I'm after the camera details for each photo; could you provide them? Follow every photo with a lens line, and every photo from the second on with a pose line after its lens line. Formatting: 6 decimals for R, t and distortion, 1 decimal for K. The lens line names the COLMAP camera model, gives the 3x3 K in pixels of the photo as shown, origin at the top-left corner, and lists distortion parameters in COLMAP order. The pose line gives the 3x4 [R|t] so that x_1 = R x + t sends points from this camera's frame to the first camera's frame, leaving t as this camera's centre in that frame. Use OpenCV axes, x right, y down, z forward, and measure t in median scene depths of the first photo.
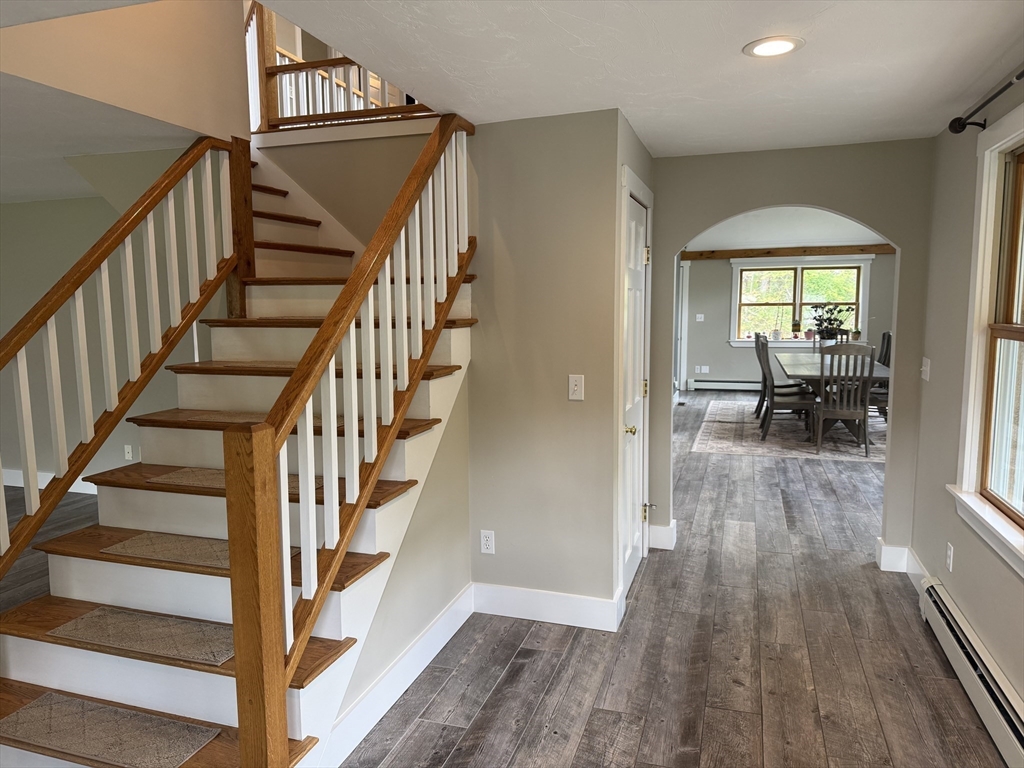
lens RADIAL K [[720.4, 0, 504.8], [0, 720.4, 384.2], [0, 0, 1]] dist [0.066961, -0.076753]
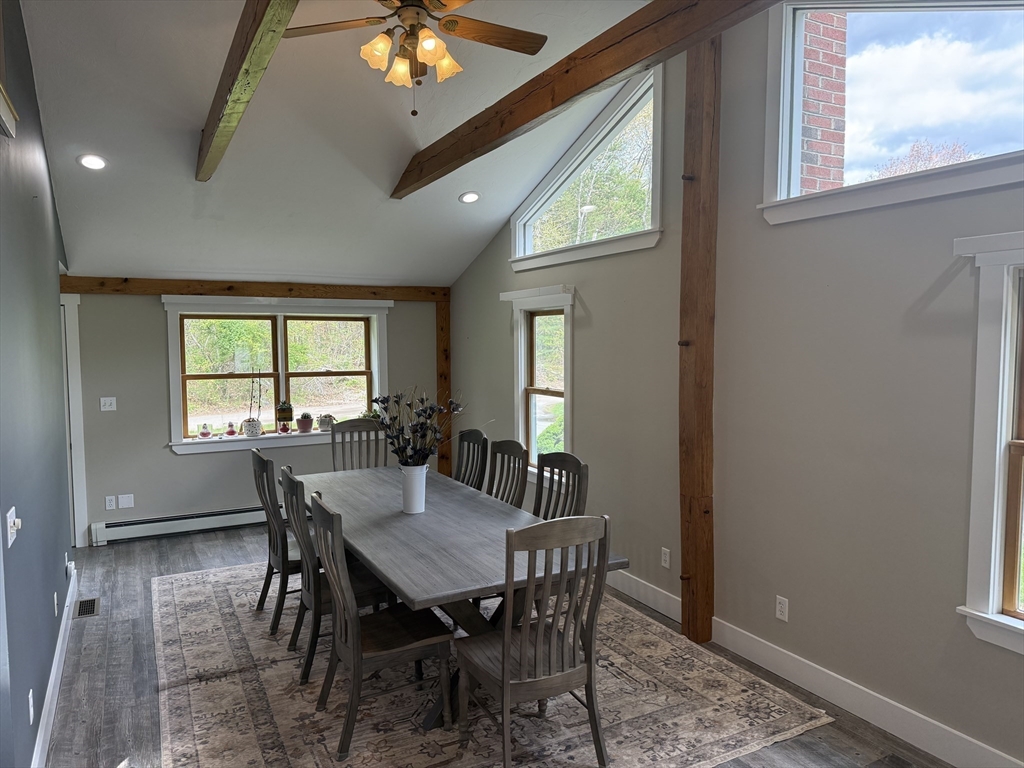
lens RADIAL K [[720.4, 0, 494.6], [0, 720.4, 397.1], [0, 0, 1]] dist [0.066961, -0.076753]
pose [[0.707293, -0.051720, 0.705026, 0.098681], [0.077932, 0.996946, -0.005048, -0.074701], [-0.702612, 0.058515, 0.709163, 0.443036]]
